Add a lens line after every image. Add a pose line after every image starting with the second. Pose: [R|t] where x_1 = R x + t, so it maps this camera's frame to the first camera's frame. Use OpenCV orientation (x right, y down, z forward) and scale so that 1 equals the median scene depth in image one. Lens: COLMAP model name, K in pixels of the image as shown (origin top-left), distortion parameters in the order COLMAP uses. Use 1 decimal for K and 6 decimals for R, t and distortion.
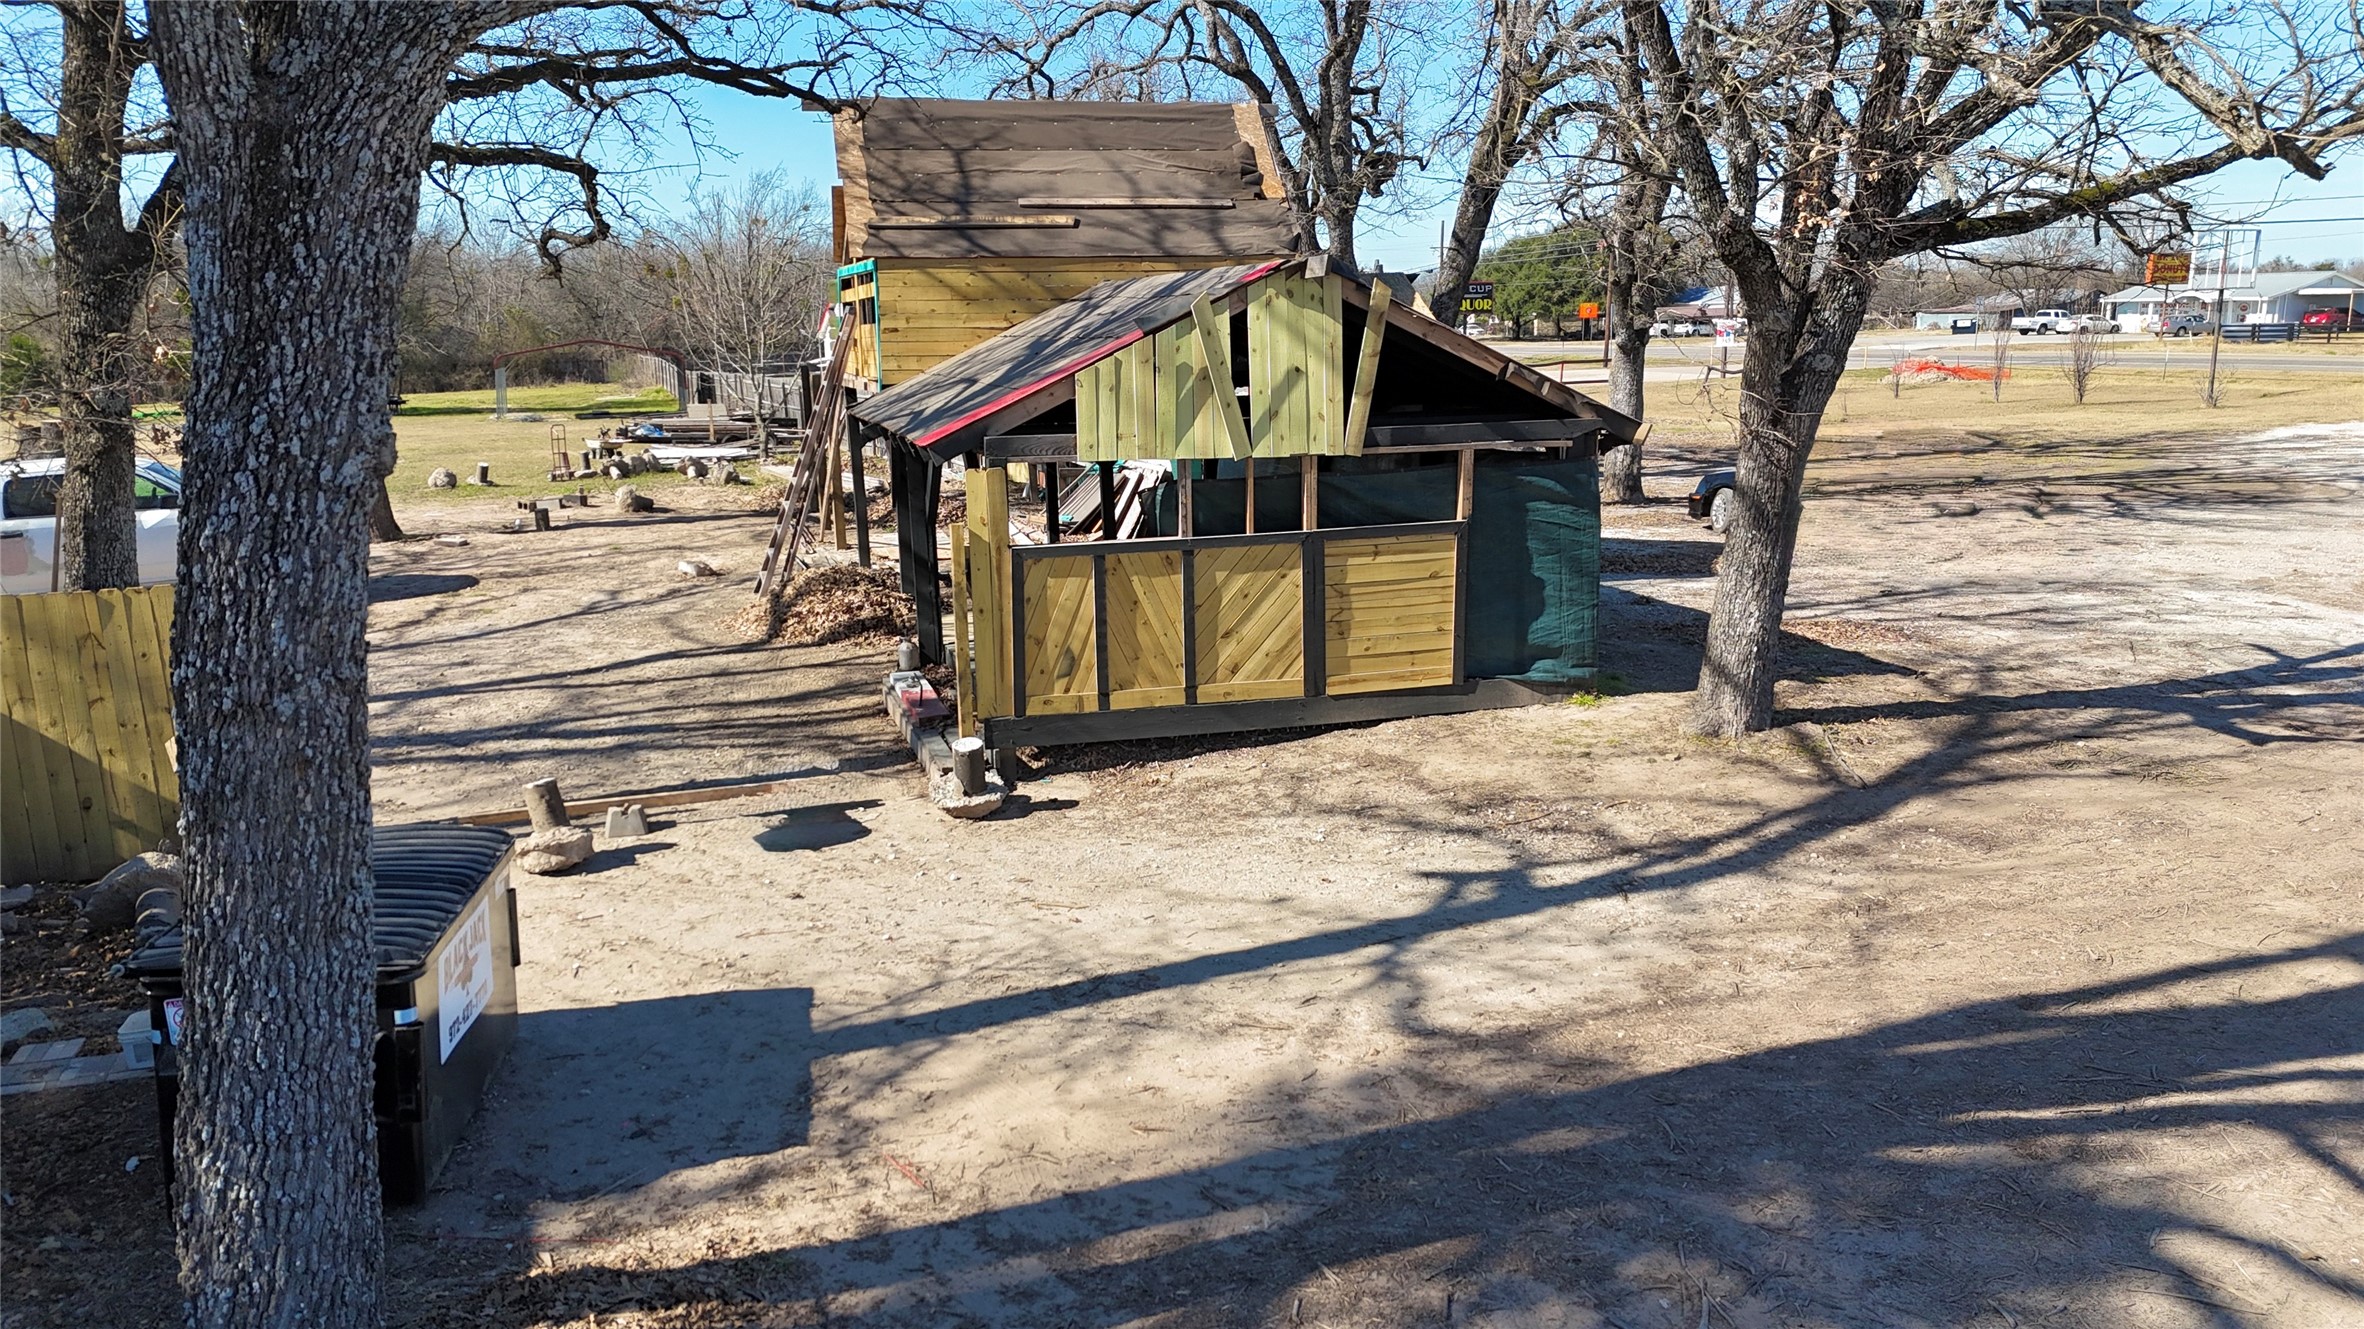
lens RADIAL K [[1766.9, 0, 1172.5], [0, 1766.9, 666.1], [0, 0, 1]] dist [0.065691, -0.096493]
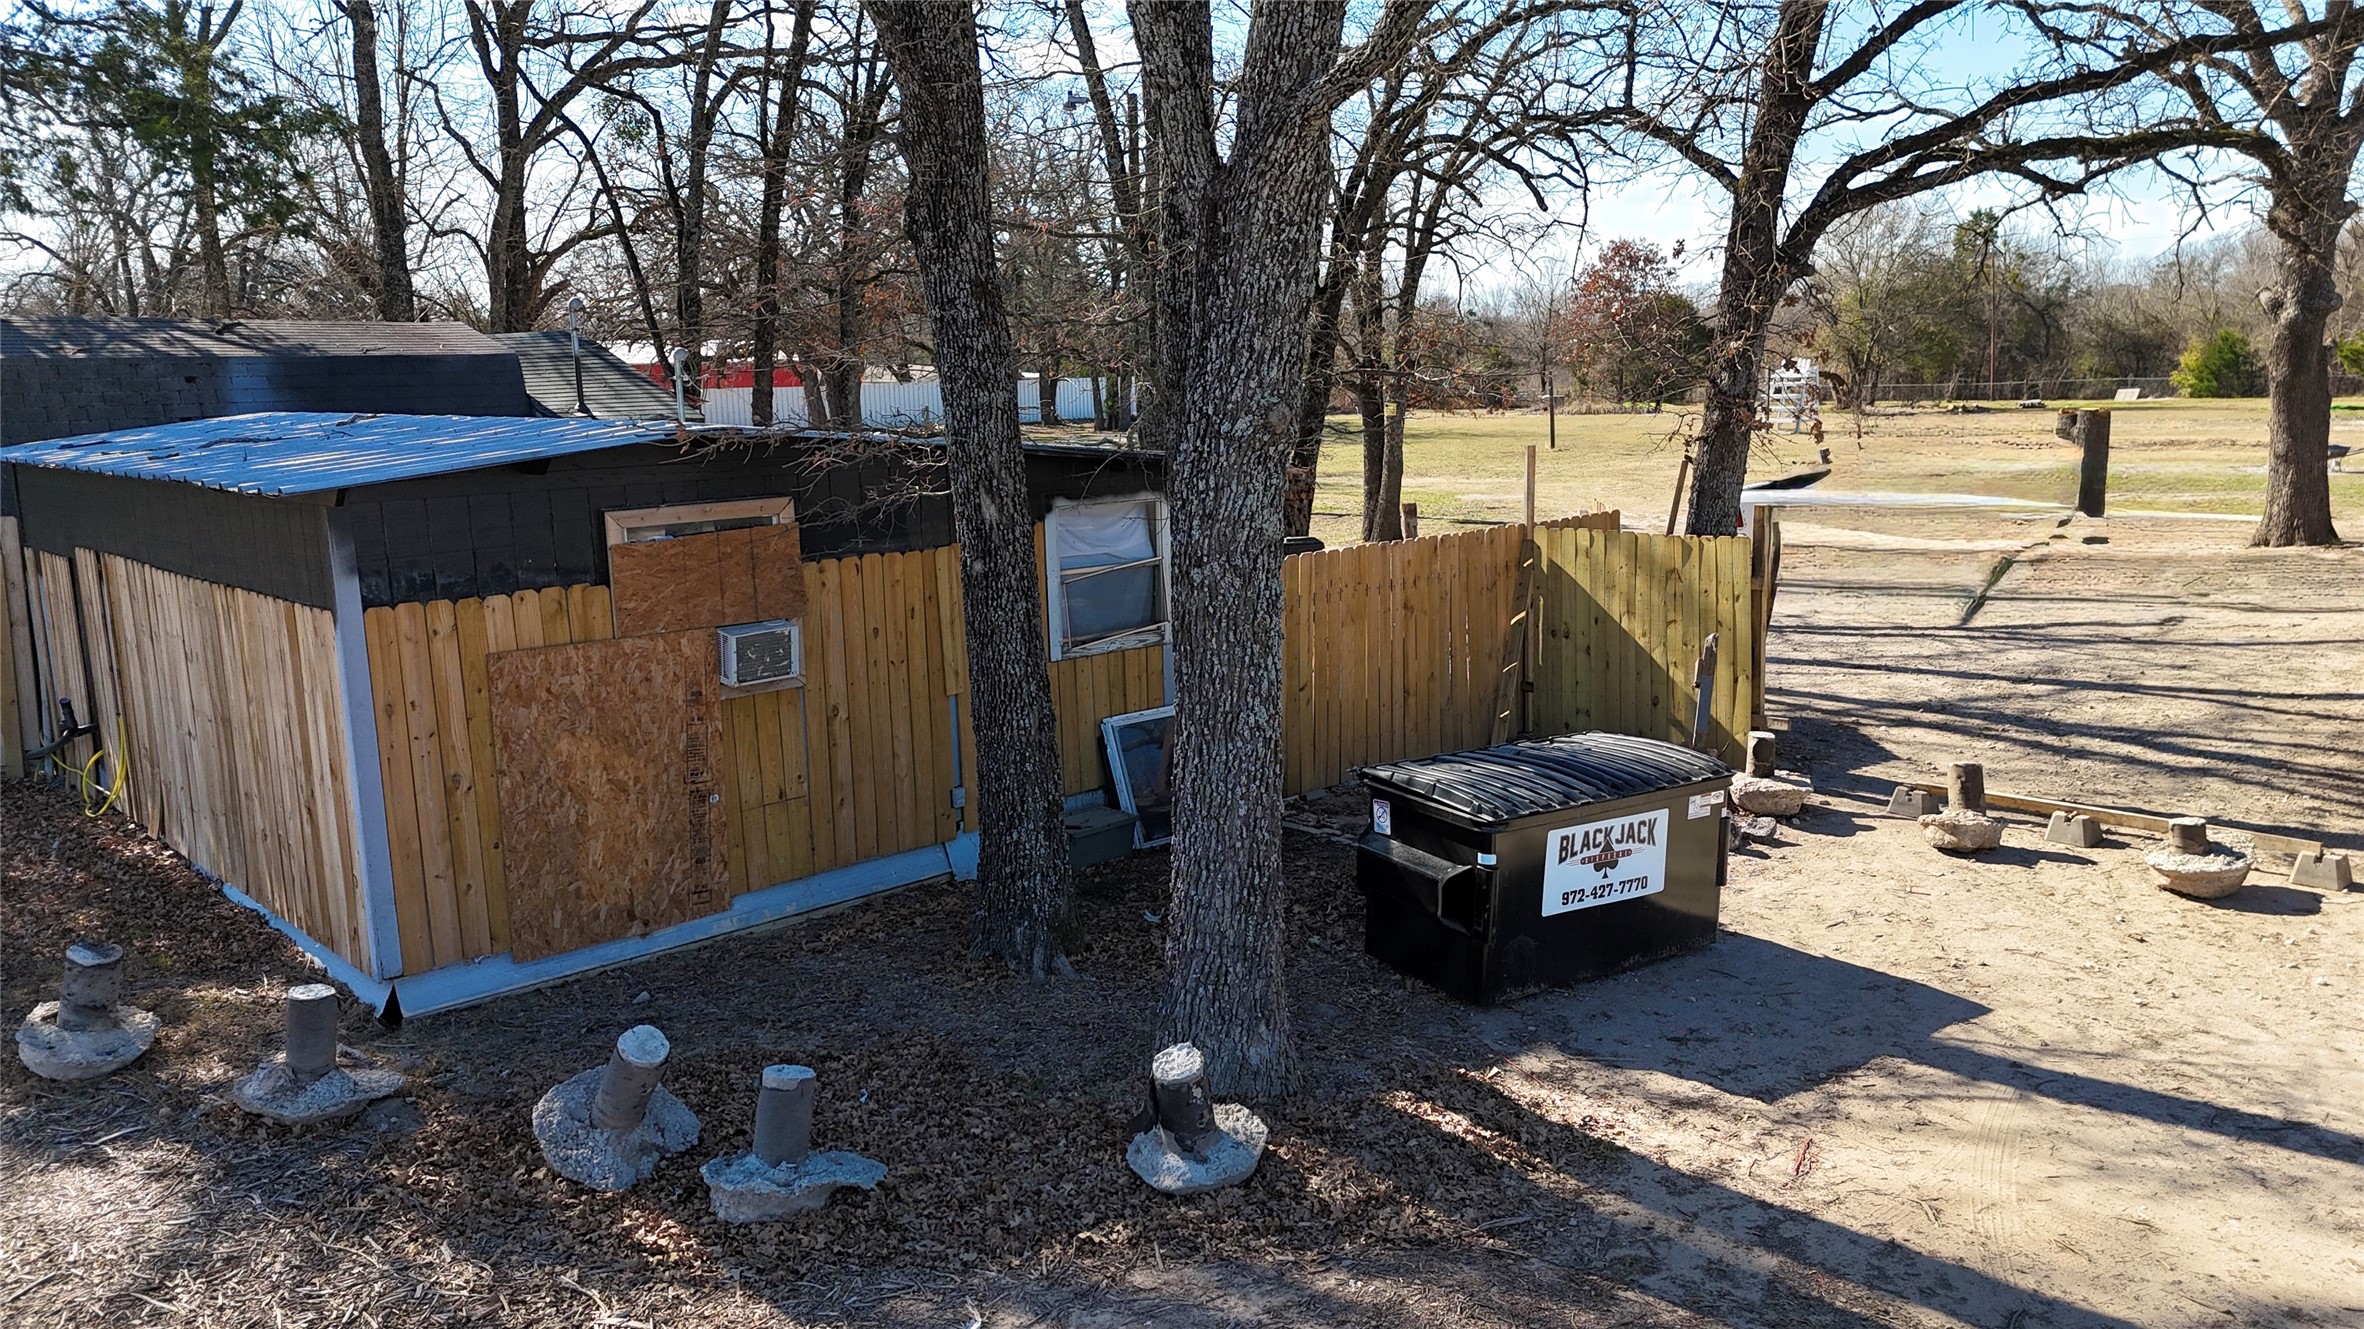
lens RADIAL K [[1792.1, 0, 1179.8], [0, 1792.1, 669.3], [0, 0, 1]] dist [0.076940, -0.001102]
pose [[0.400331, 0.163908, -0.901593, 0.498129], [-0.160892, 0.981162, 0.106933, -0.033917], [0.902136, 0.102251, 0.419161, 0.186663]]
